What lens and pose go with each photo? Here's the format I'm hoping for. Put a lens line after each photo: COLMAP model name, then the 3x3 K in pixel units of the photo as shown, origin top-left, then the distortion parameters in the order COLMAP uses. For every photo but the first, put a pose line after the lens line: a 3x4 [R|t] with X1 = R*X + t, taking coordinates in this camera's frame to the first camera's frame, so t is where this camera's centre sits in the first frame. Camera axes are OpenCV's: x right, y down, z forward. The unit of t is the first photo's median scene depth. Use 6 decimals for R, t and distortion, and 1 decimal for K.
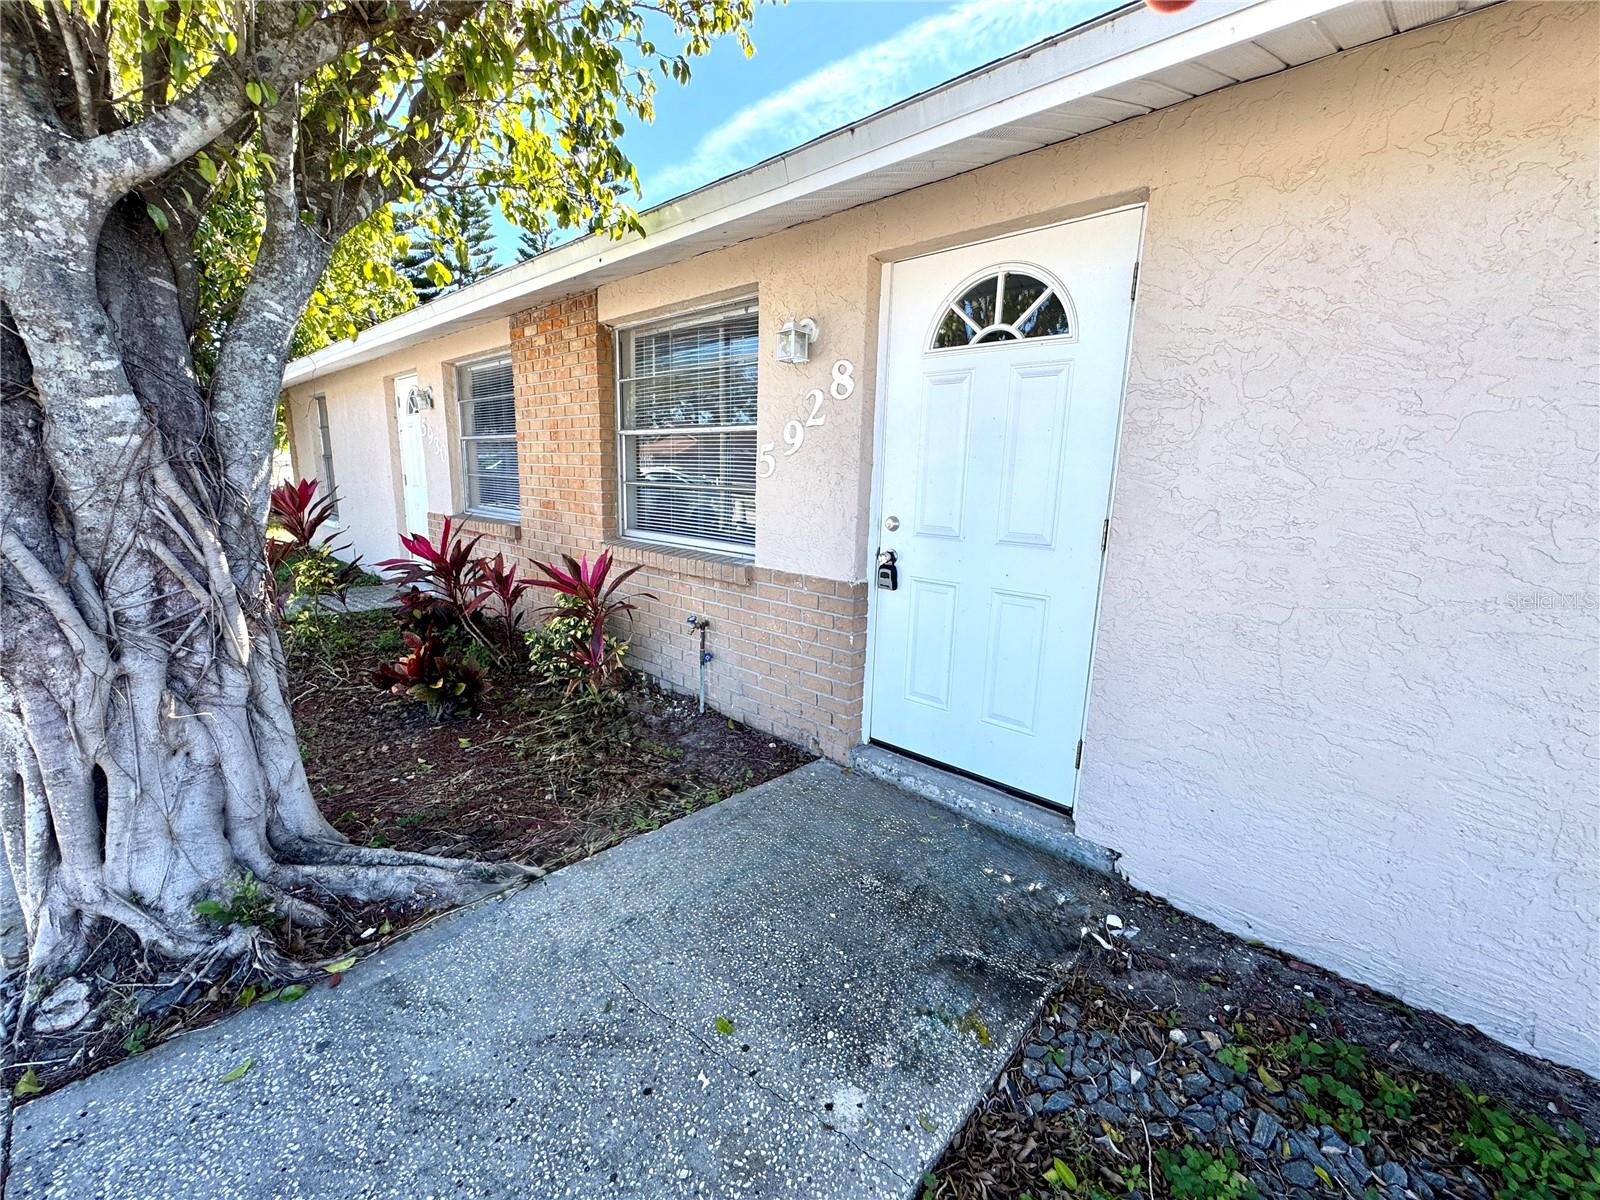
lens RADIAL K [[639.4, 0, 803.0], [0, 639.4, 603.0], [0, 0, 1]] dist [0.001602, -0.000037]
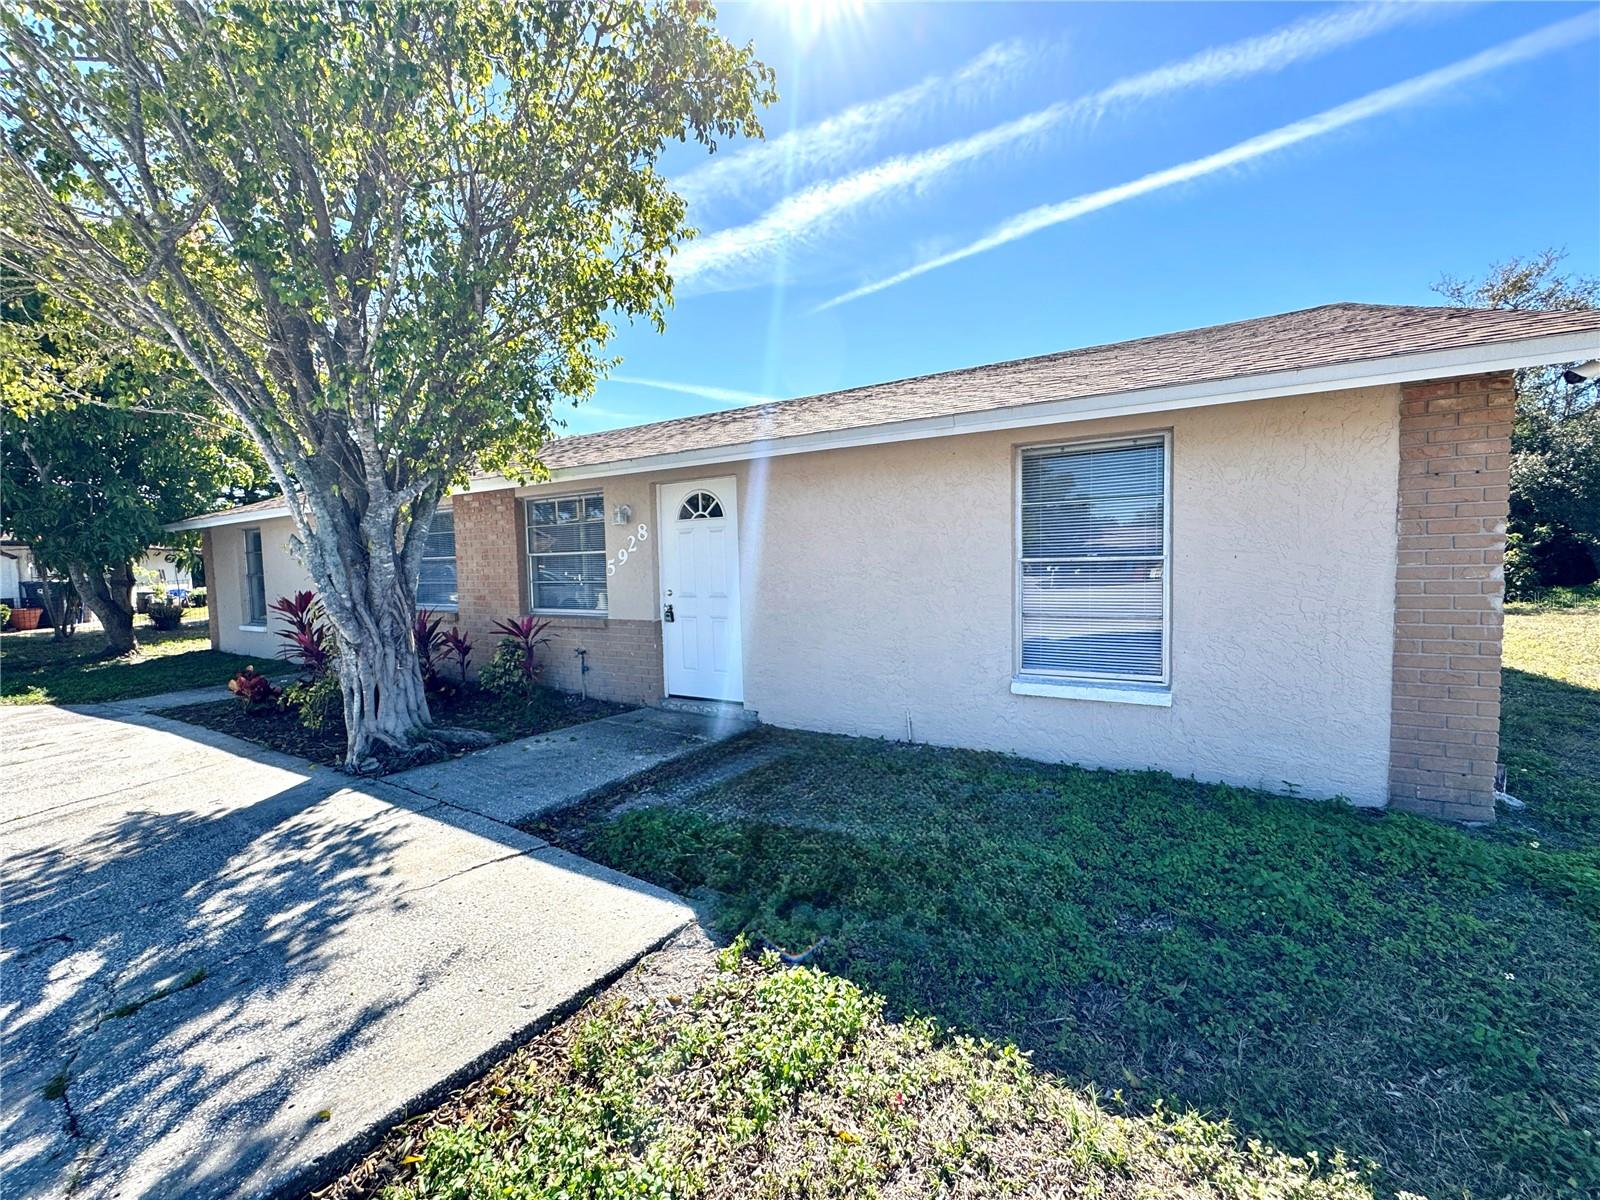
lens RADIAL K [[639.4, 0, 795.8], [0, 639.4, 596.8], [0, 0, 1]] dist [0.001602, -0.000037]
pose [[0.979217, -0.061357, 0.193311, 0.160260], [0.089109, 0.986373, -0.138307, 0.278823], [-0.182190, 0.152658, 0.971340, -1.466085]]
